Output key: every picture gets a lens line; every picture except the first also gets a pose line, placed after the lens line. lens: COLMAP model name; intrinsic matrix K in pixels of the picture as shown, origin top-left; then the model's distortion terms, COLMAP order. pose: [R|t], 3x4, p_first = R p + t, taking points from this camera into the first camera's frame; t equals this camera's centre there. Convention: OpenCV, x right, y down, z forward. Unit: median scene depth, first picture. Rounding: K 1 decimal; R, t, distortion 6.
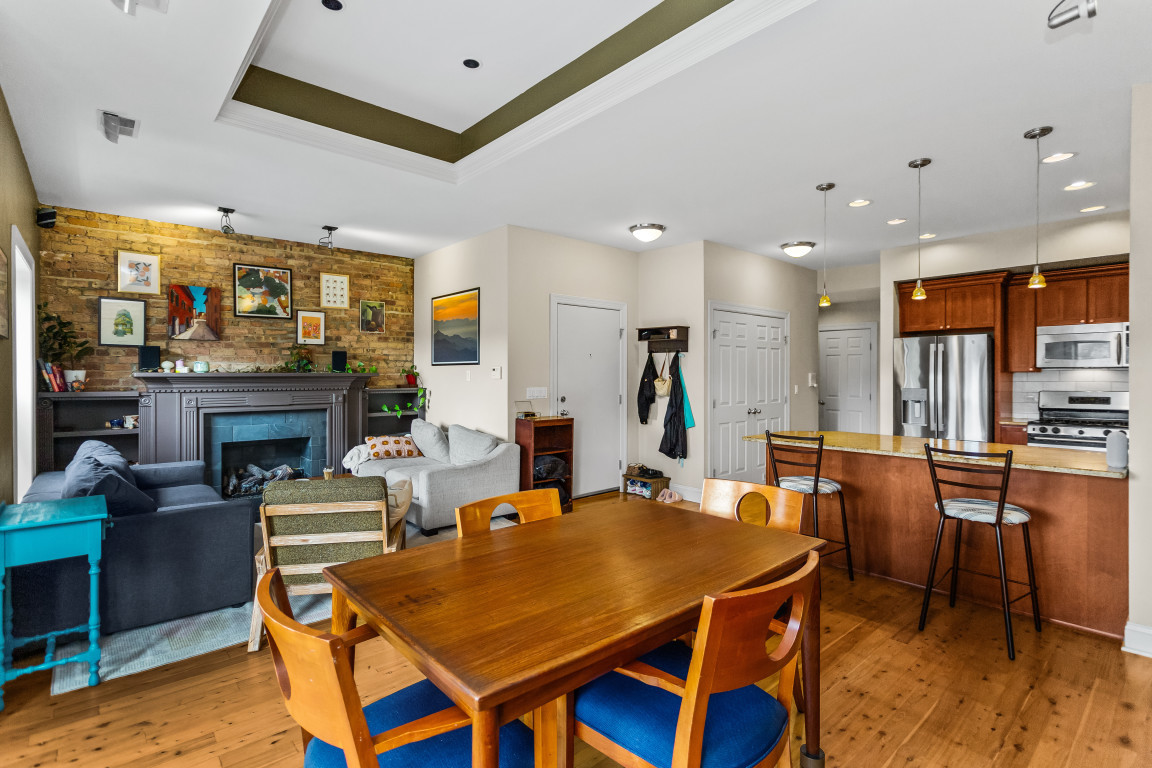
lens RADIAL K [[553.4, 0, 572.6], [0, 553.4, 379.6], [0, 0, 1]] dist [-0.000493, 0.001822]
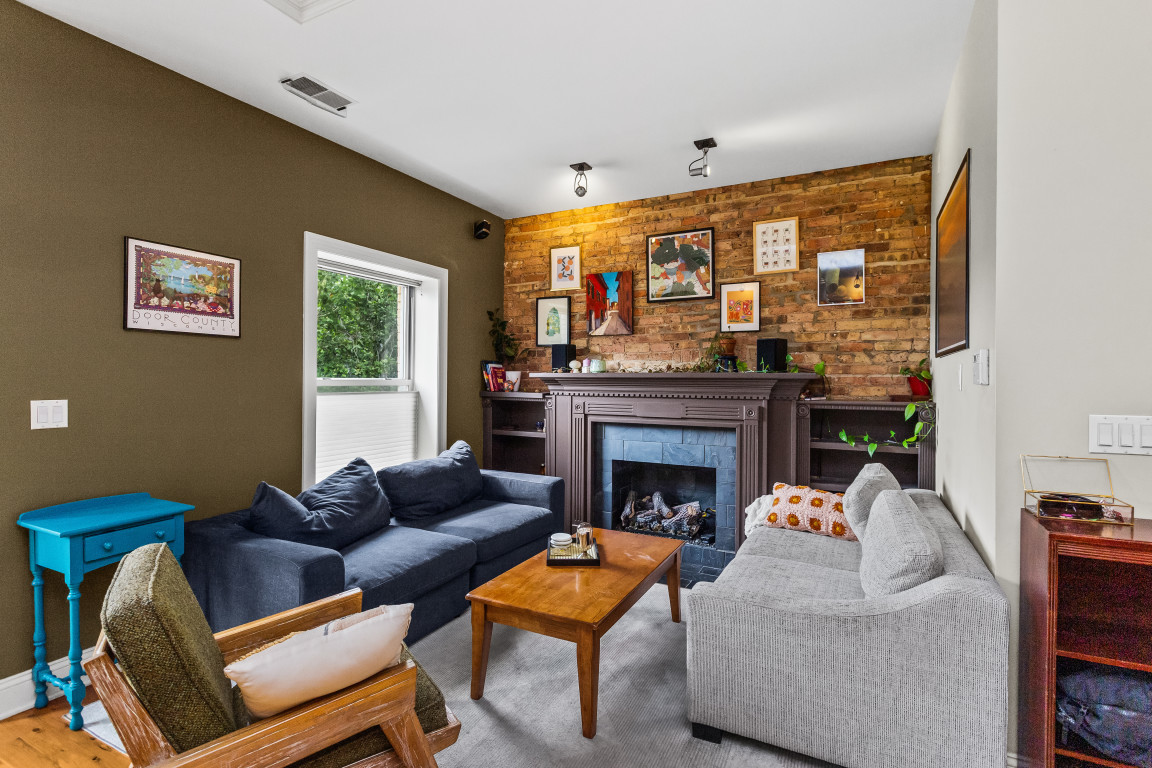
lens RADIAL K [[553.4, 0, 572.6], [0, 553.4, 379.6], [0, 0, 1]] dist [-0.000493, 0.001822]
pose [[0.365596, 0.000115, -0.930774, 0.089445], [-0.017025, 0.999834, -0.006564, 0.003453], [0.930618, 0.018247, 0.365537, 0.597381]]
